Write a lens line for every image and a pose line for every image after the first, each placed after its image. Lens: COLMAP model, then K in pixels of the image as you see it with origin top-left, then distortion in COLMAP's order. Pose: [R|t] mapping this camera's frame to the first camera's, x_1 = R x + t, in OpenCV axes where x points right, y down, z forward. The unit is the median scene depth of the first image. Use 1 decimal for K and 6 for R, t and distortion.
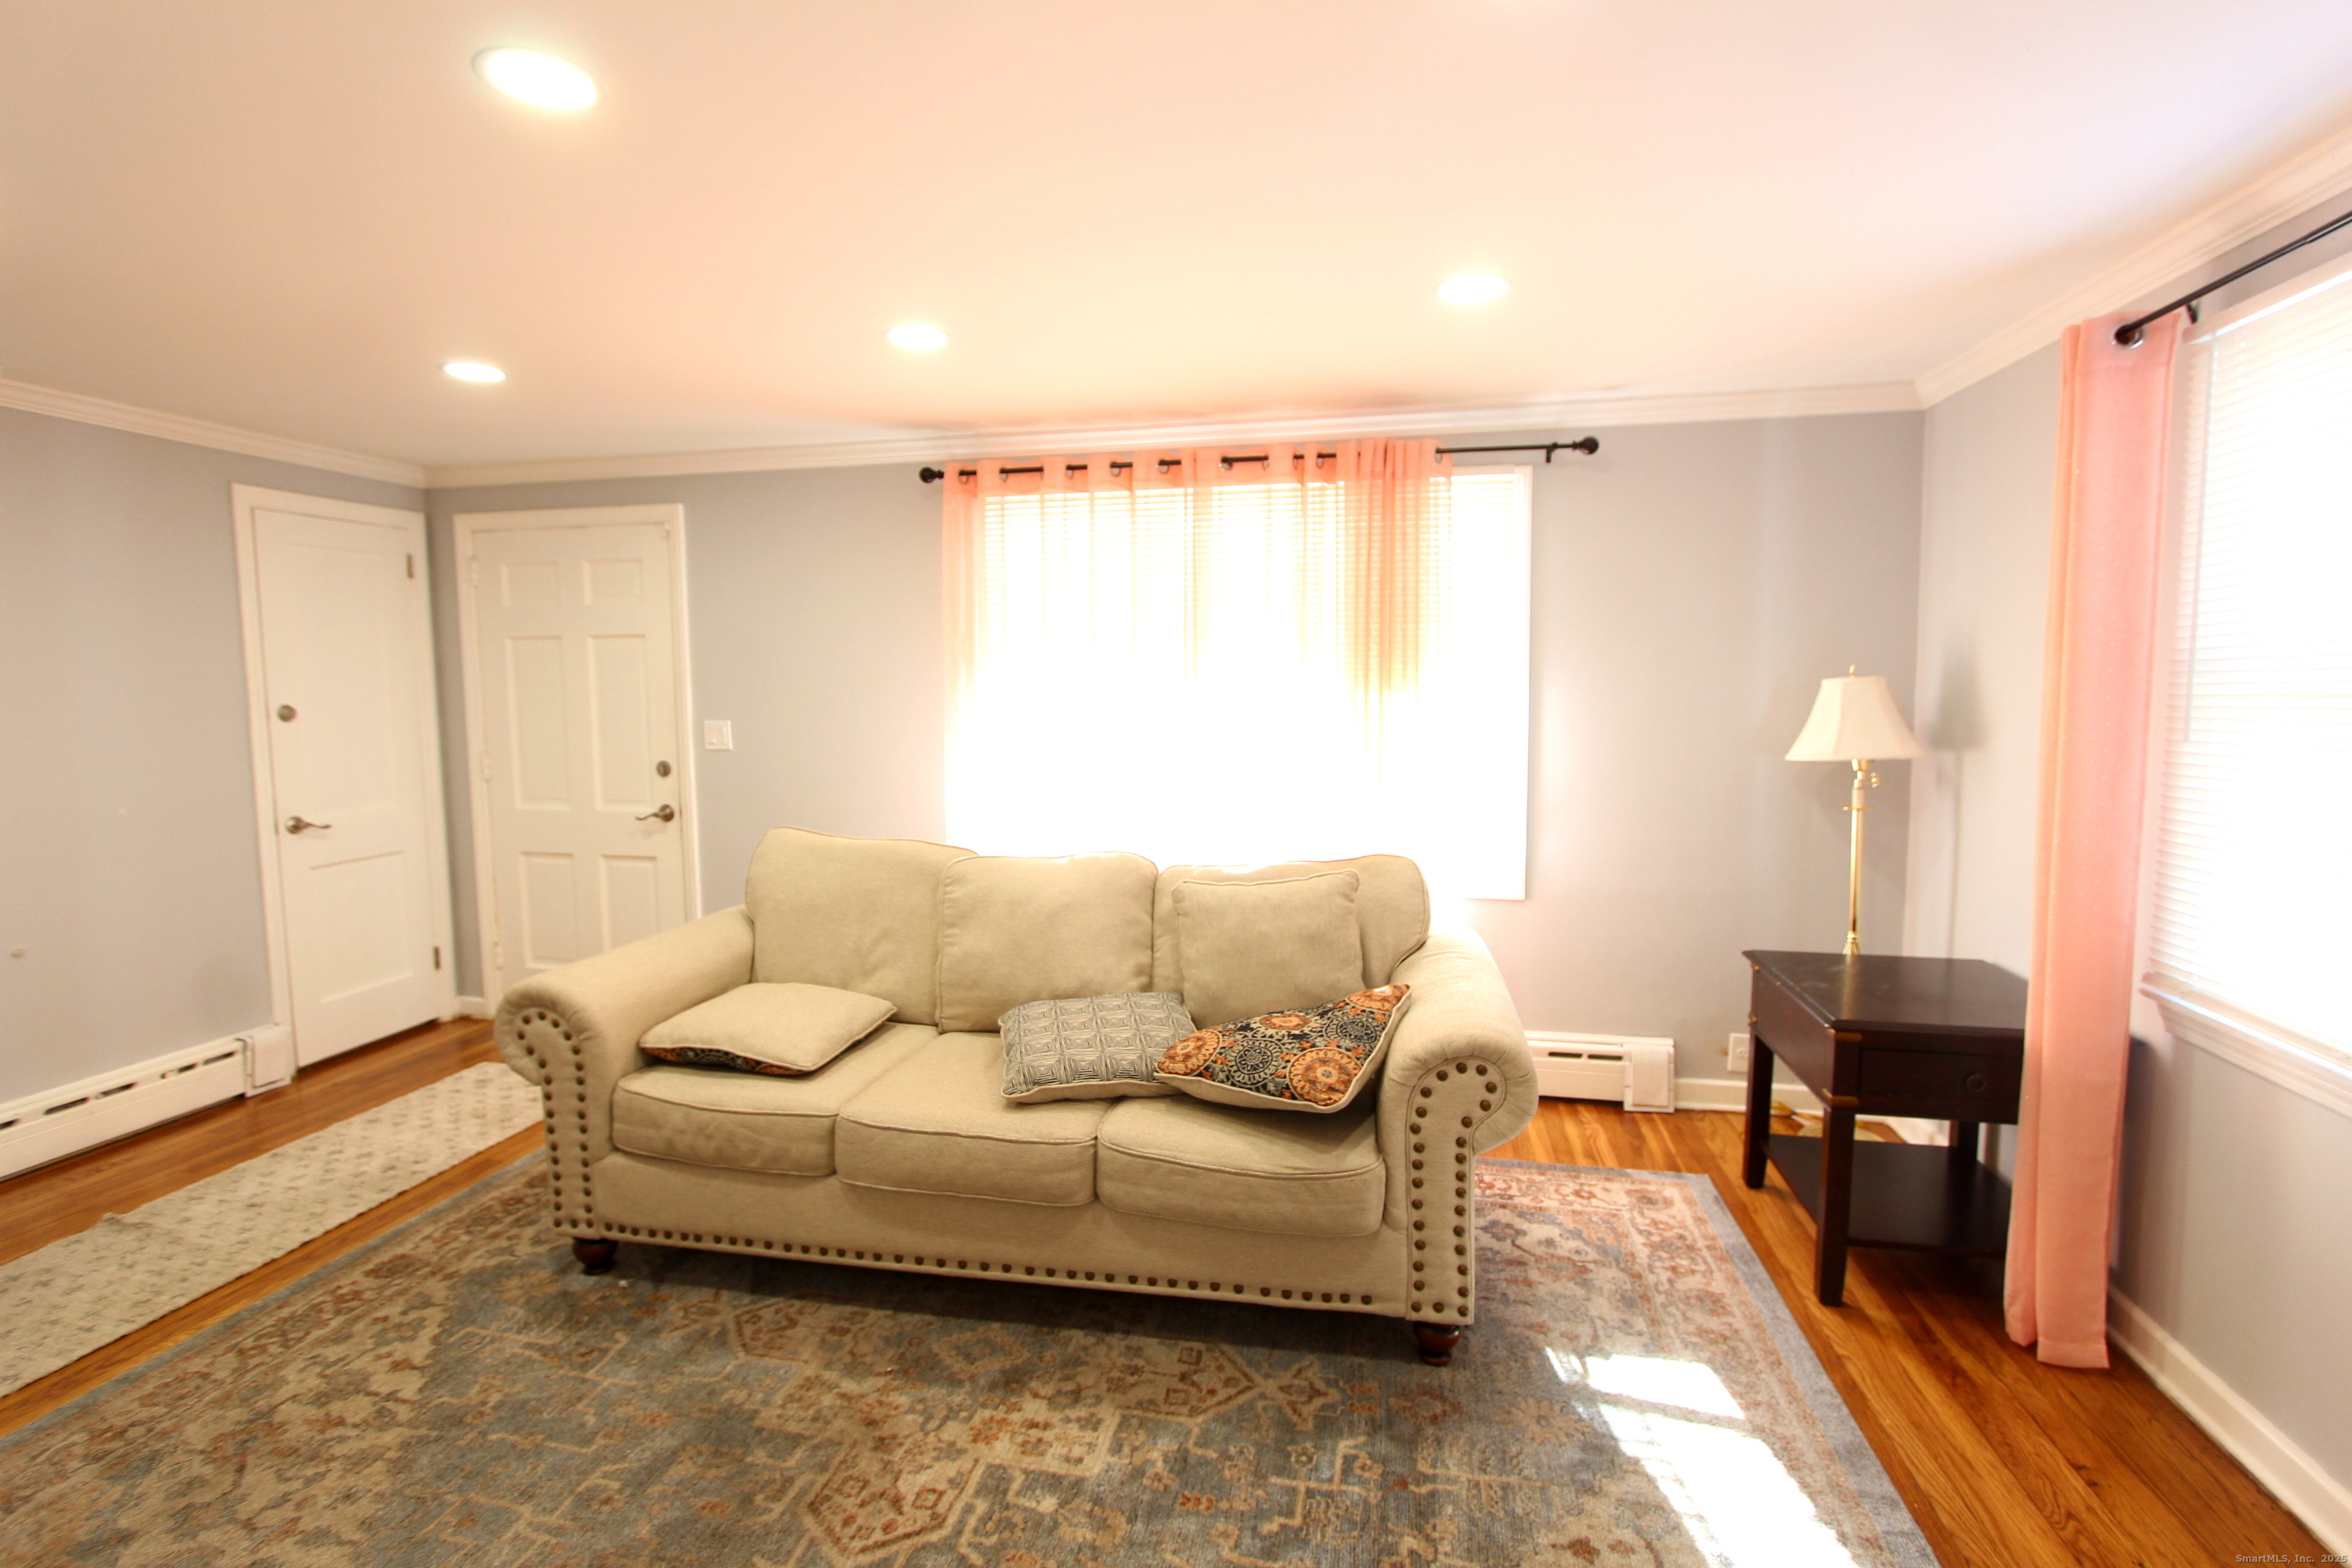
lens RADIAL K [[1083.3, 0, 1177.3], [0, 1083.3, 775.0], [0, 0, 1]] dist [-0.015723, 0.000336]
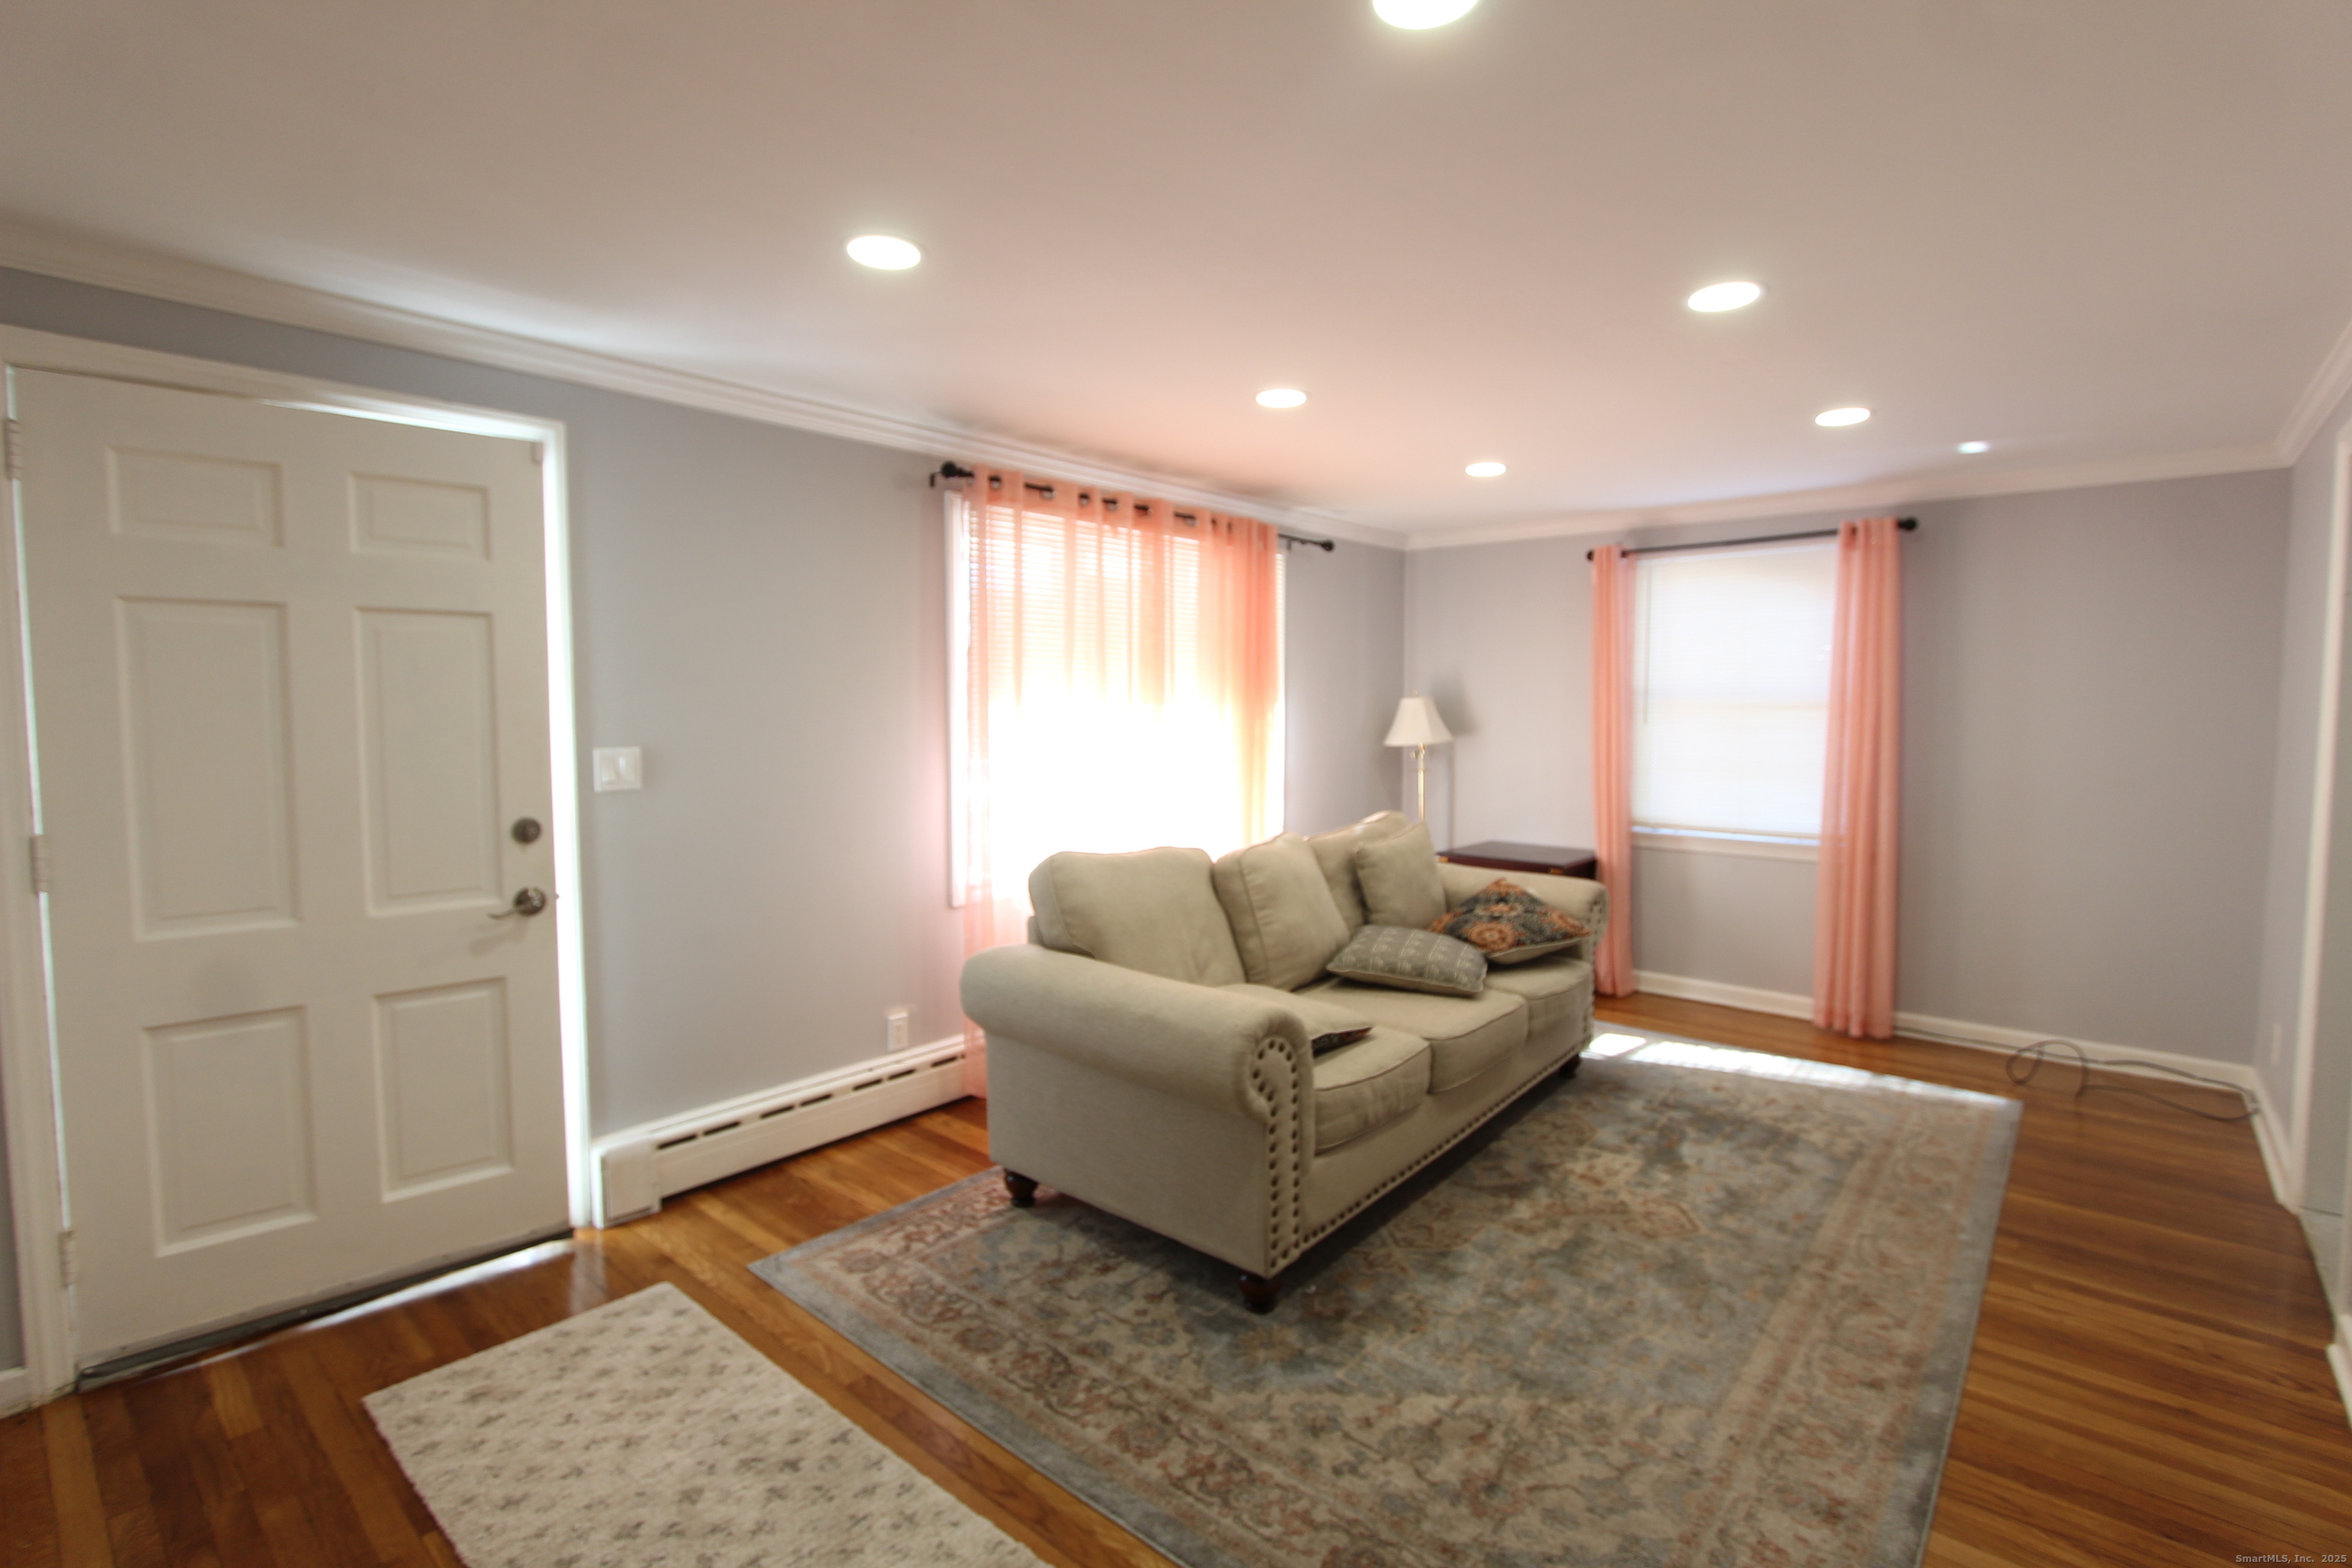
lens RADIAL K [[1083.3, 0, 1214.3], [0, 1083.3, 780.8], [0, 0, 1]] dist [-0.000958, -0.000019]
pose [[0.466089, -0.060320, 0.882679, -1.426105], [0.076361, 0.996693, 0.027790, -0.036581], [-0.881437, 0.054449, 0.469153, 0.580922]]
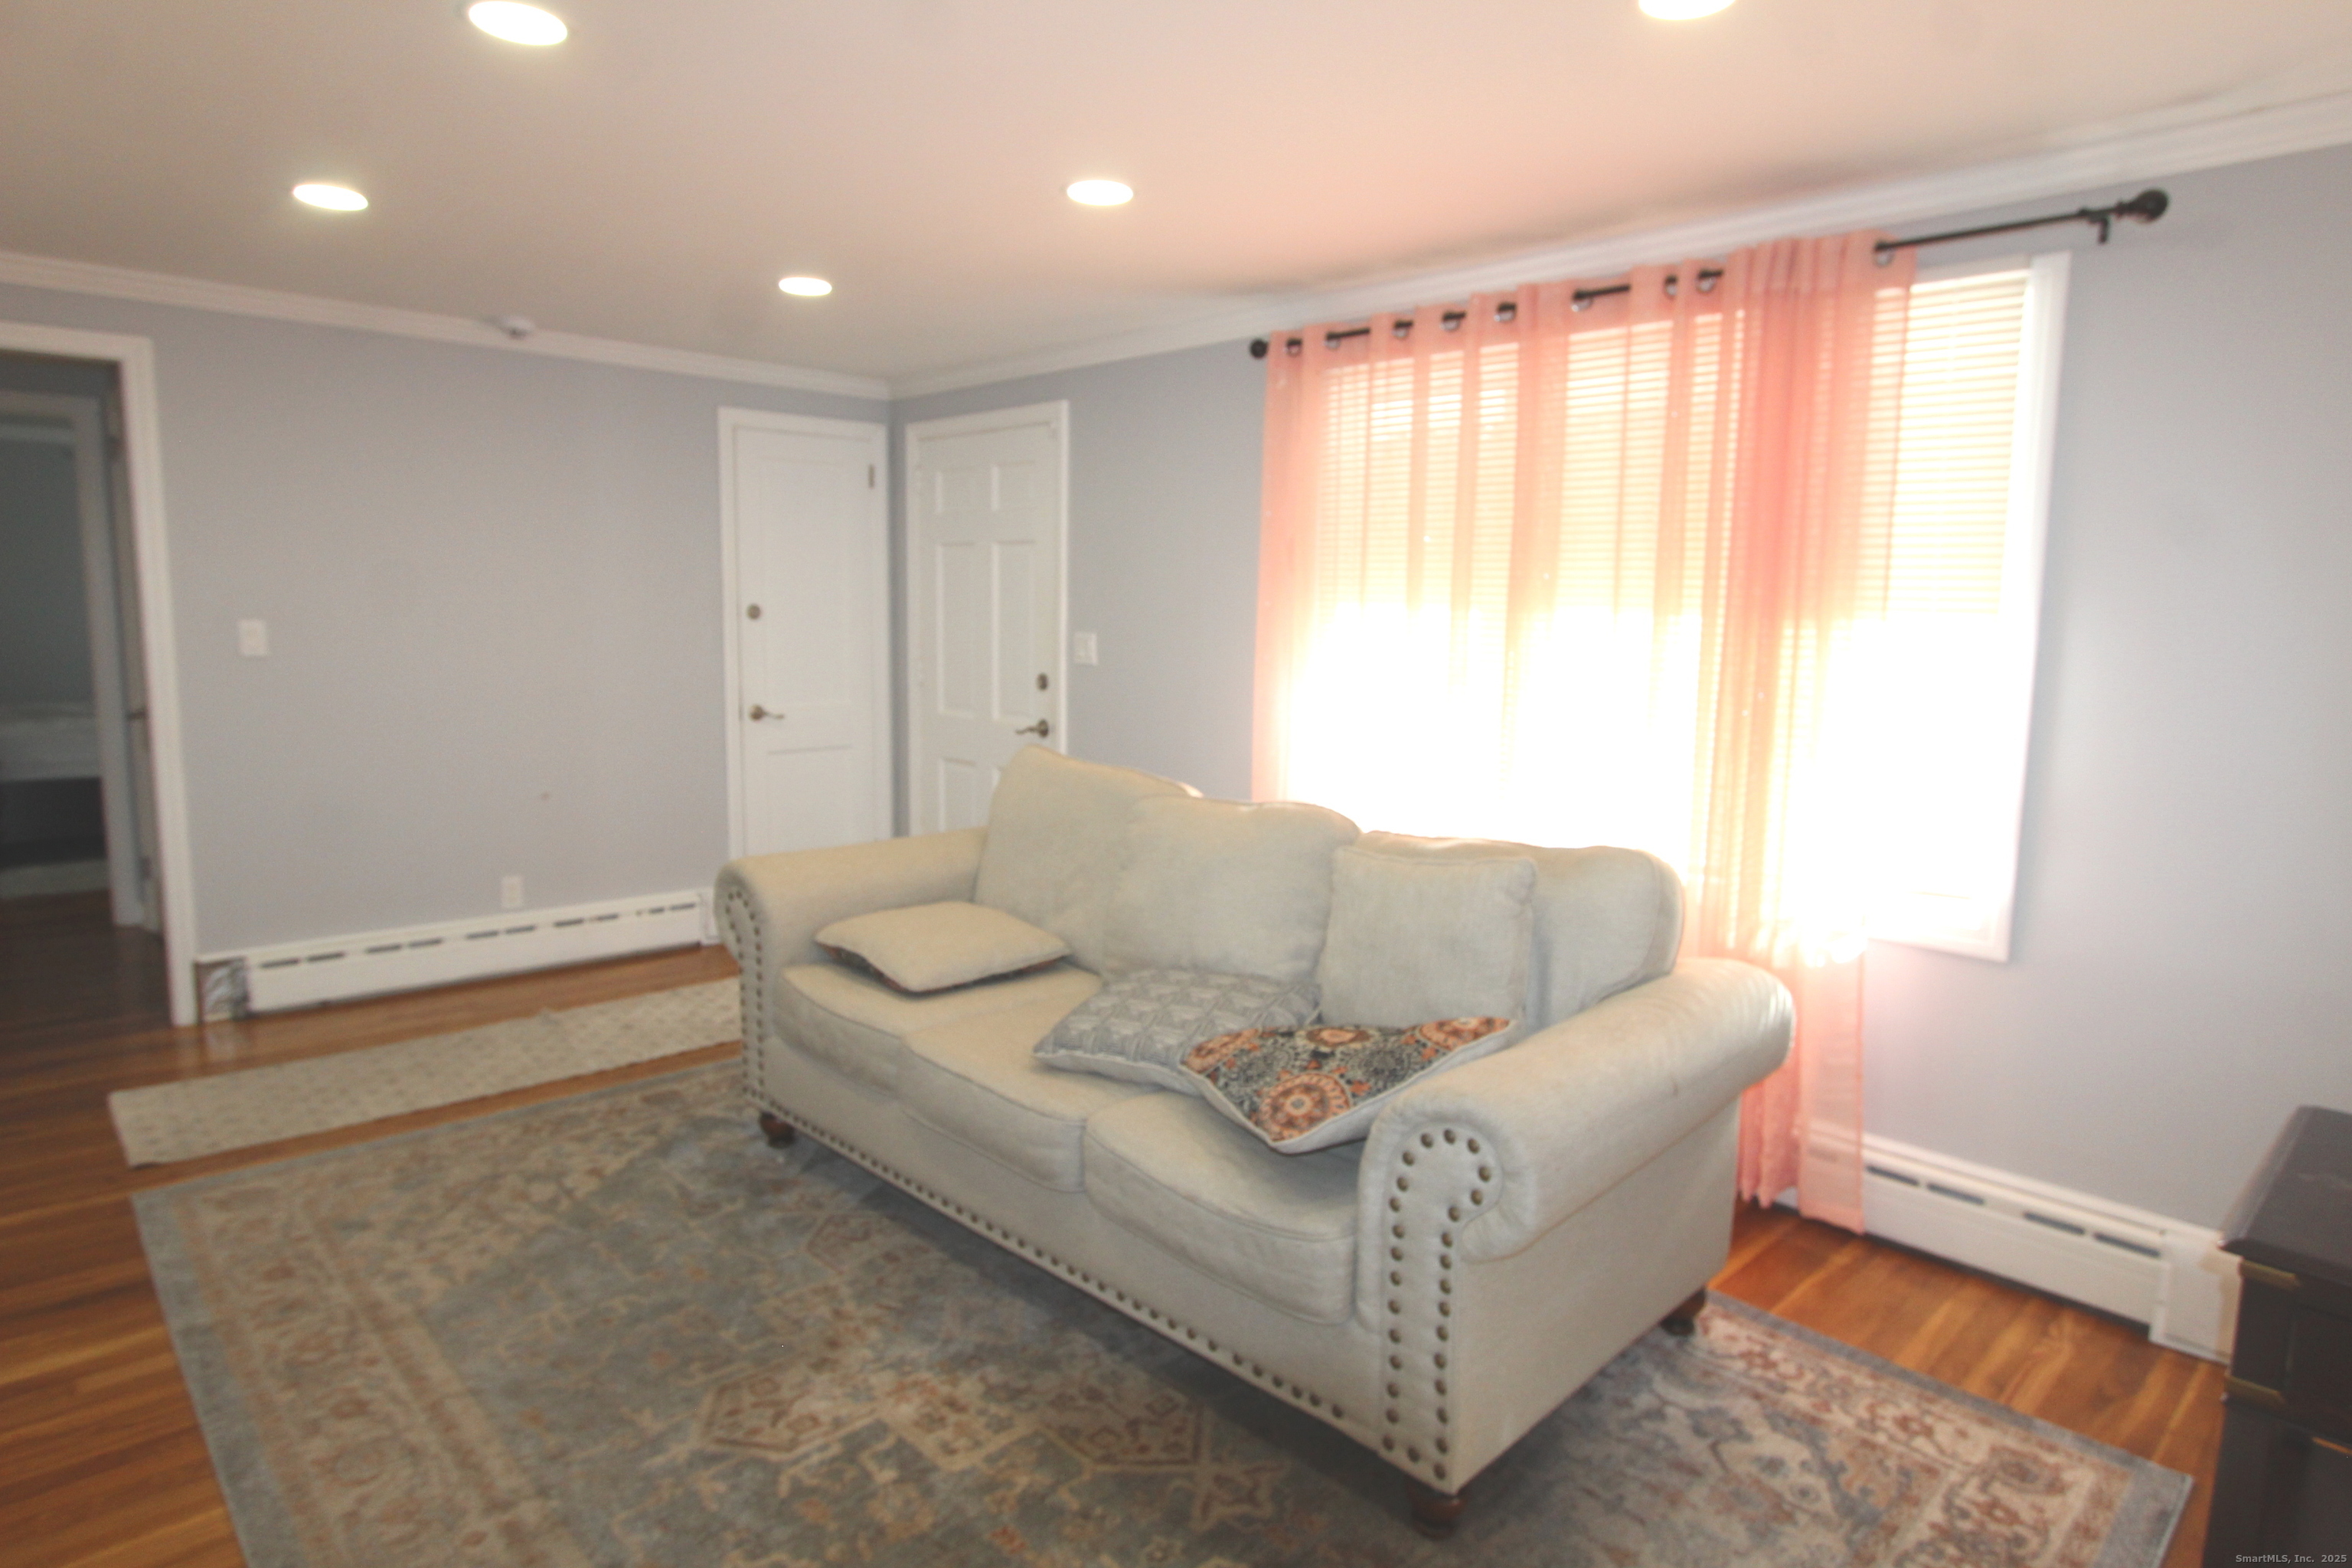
lens RADIAL K [[1332.0, 0, 1176.0], [0, 1332.0, 767.5], [0, 0, 1]] dist [-0.016510, 0.001988]
pose [[0.826006, 0.089673, -0.556483, 0.487736], [-0.071108, 0.995954, 0.054944, -0.005446], [0.559159, -0.005814, 0.829040, 0.146782]]
